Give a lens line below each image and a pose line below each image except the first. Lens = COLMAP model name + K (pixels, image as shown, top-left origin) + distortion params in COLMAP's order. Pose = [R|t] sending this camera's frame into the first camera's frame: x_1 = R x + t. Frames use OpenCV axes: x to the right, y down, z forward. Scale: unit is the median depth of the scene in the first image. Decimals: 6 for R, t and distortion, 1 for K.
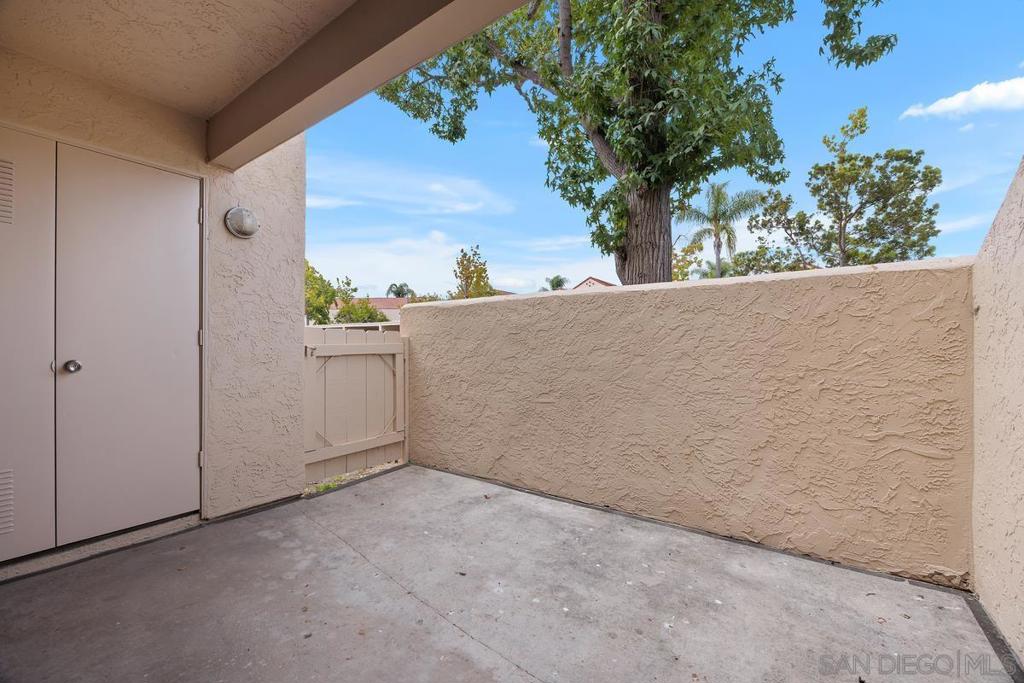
lens RADIAL K [[416.4, 0, 515.8], [0, 416.4, 339.8], [0, 0, 1]] dist [-0.004576, -0.000755]
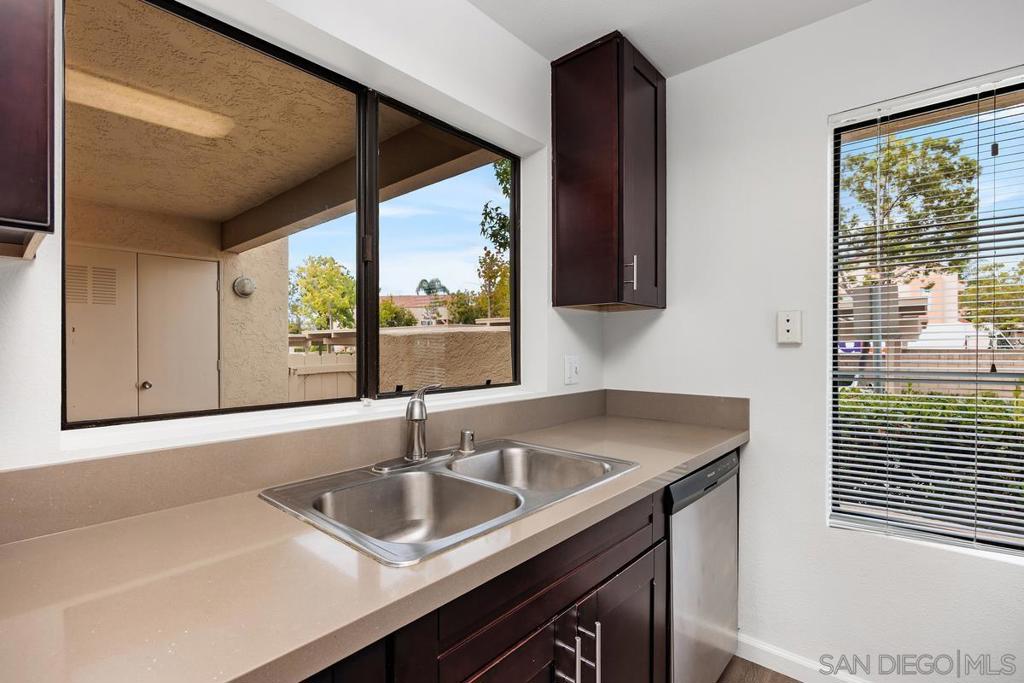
lens RADIAL K [[470.7, 0, 509.0], [0, 470.7, 342.8], [0, 0, 1]] dist [0.001303, 0.000083]
pose [[0.993463, -0.001924, -0.114138, 0.119046], [0.002829, 0.999966, 0.007764, -0.022886], [0.114119, -0.008036, 0.993435, -0.143053]]
